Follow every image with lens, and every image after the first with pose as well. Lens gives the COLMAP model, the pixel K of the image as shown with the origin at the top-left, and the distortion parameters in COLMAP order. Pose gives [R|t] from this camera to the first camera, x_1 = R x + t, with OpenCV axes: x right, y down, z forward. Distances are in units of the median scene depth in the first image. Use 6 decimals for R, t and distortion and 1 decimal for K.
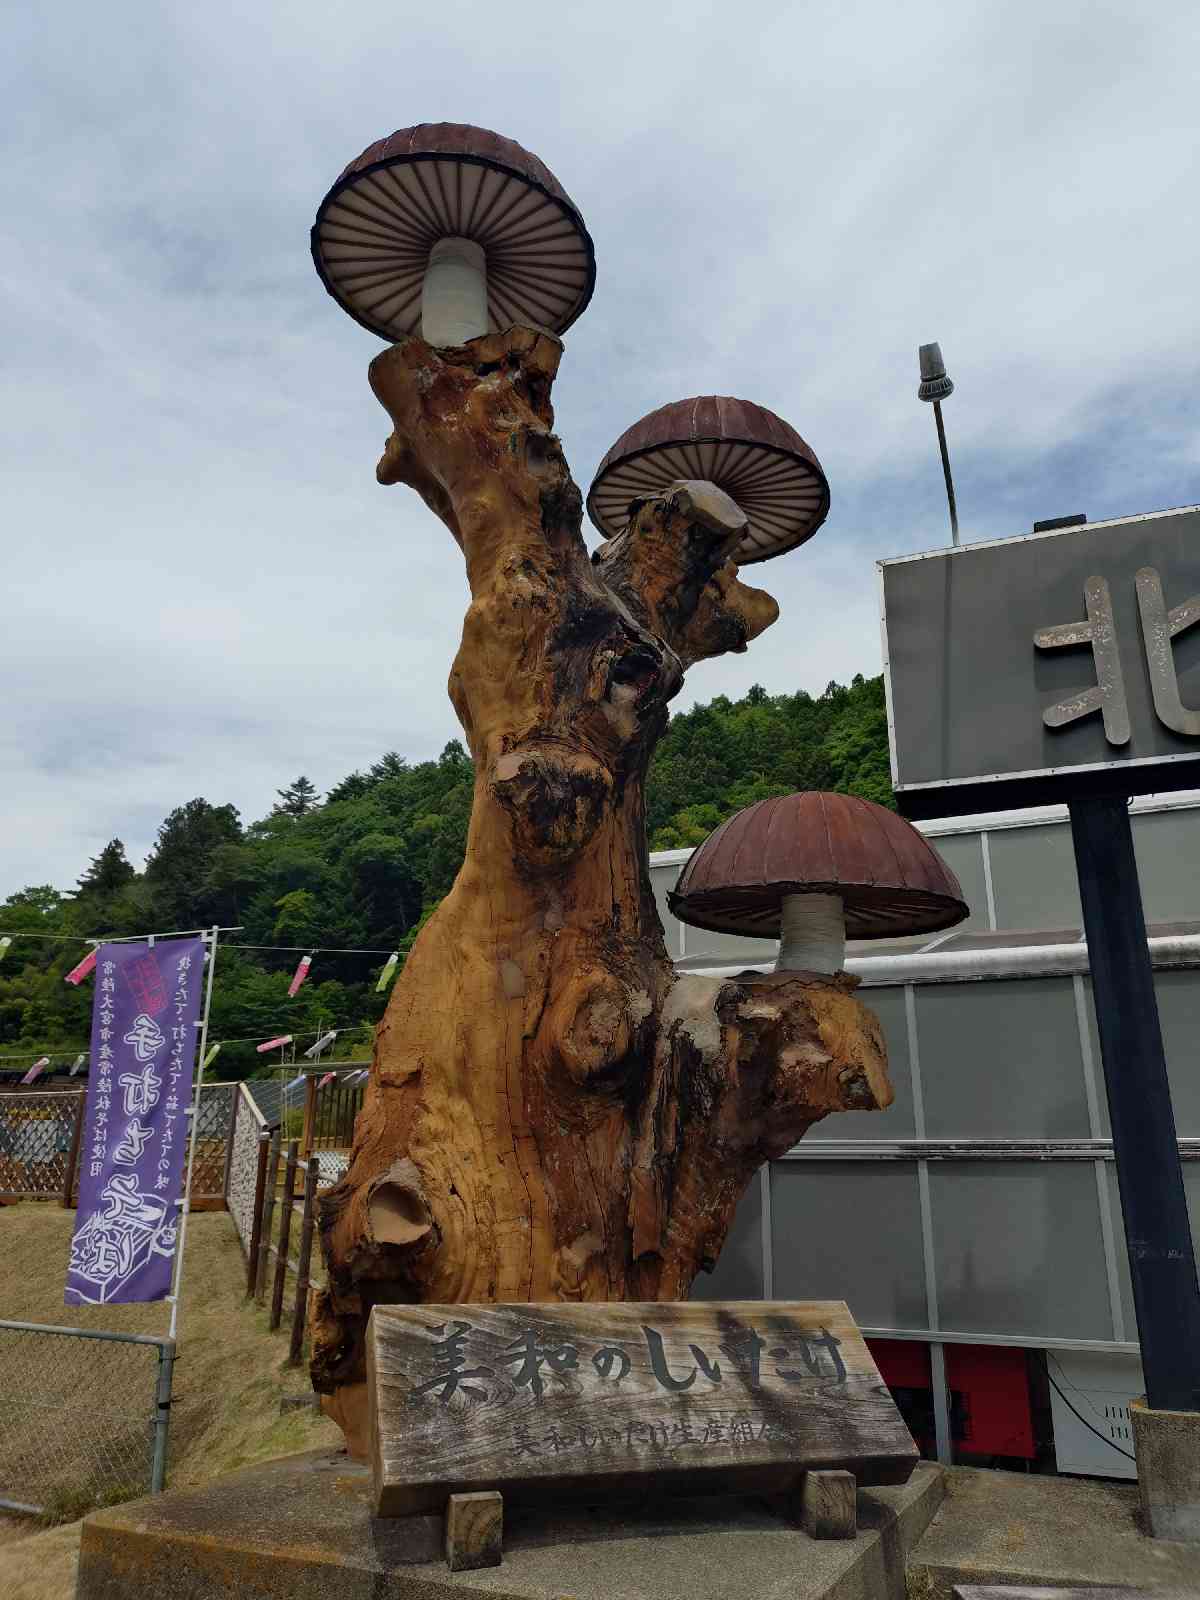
lens RADIAL K [[1174.5, 0, 629.0], [0, 1174.5, 793.0], [0, 0, 1]] dist [0.105425, -0.181845]
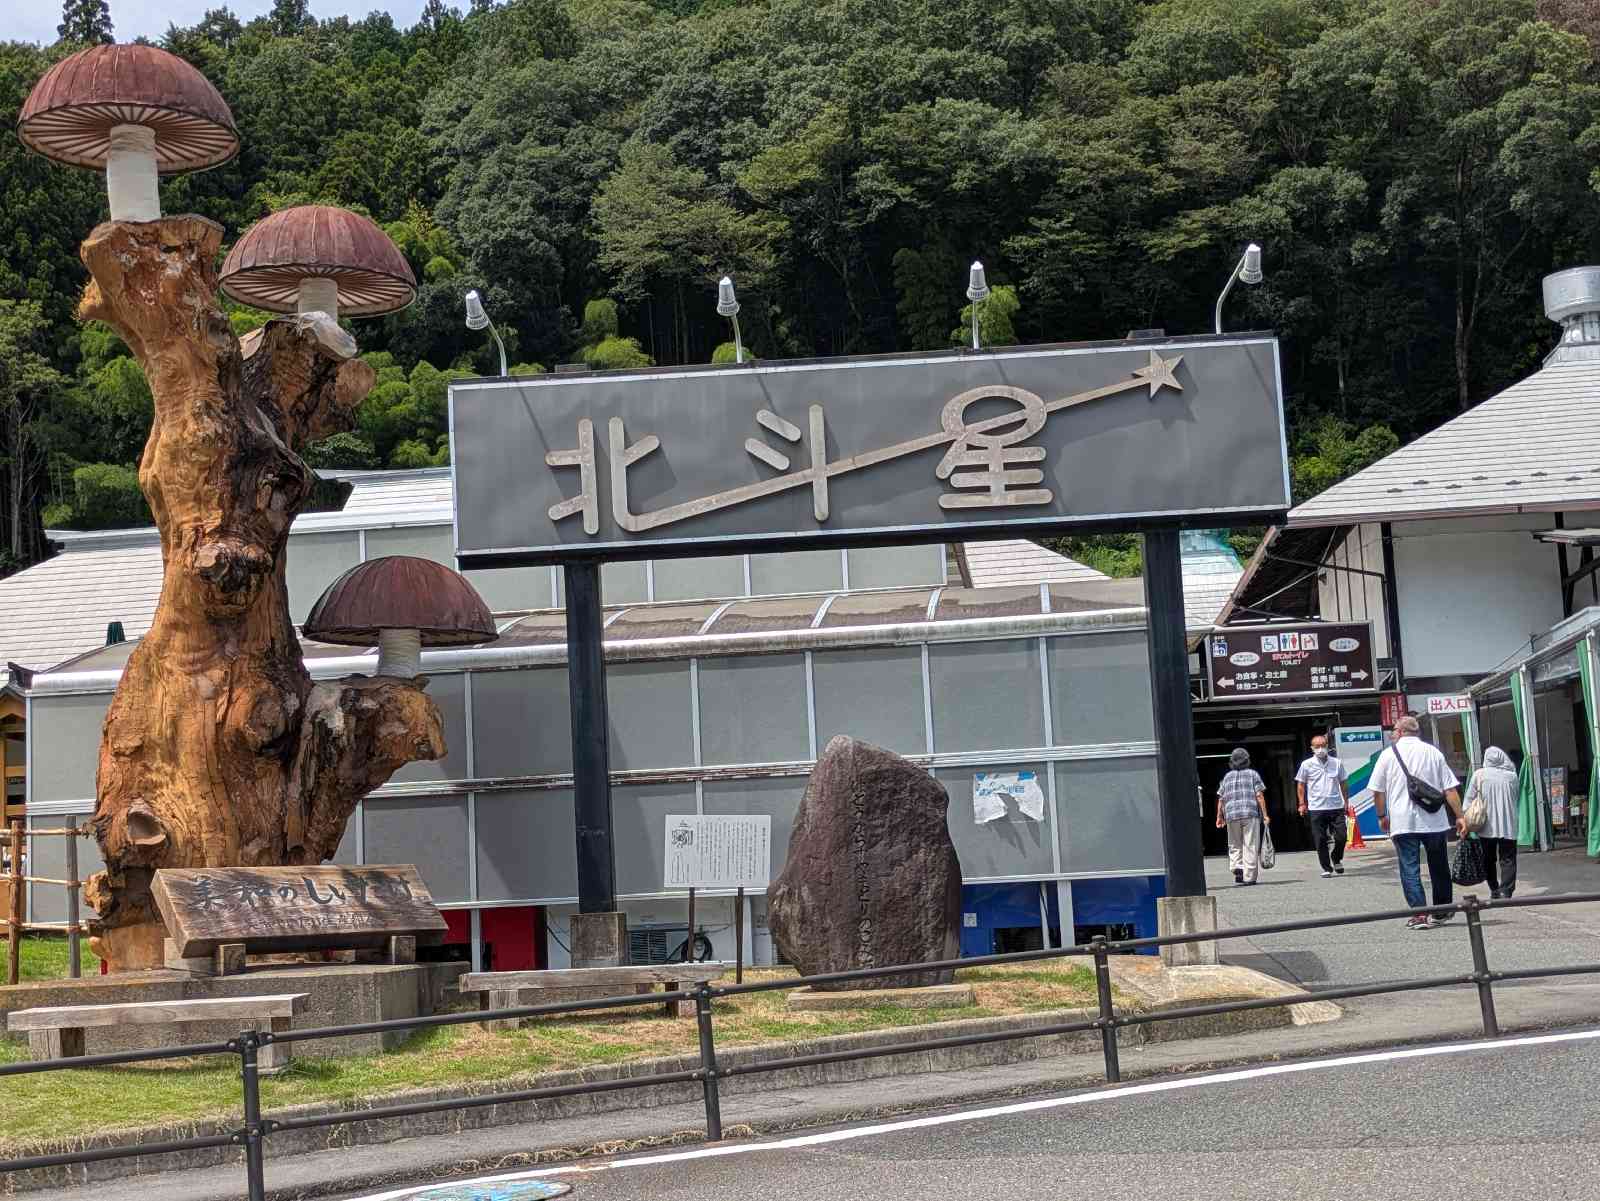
lens RADIAL K [[2143.9, 0, 800.0], [0, 2143.9, 600.5], [0, 0, 1]] dist [0.002058, 0.038202]
pose [[0.941837, -0.008516, 0.335961, -0.316168], [-0.052150, 0.983866, 0.171138, -0.490663], [-0.331998, -0.178705, 0.926198, -1.903939]]
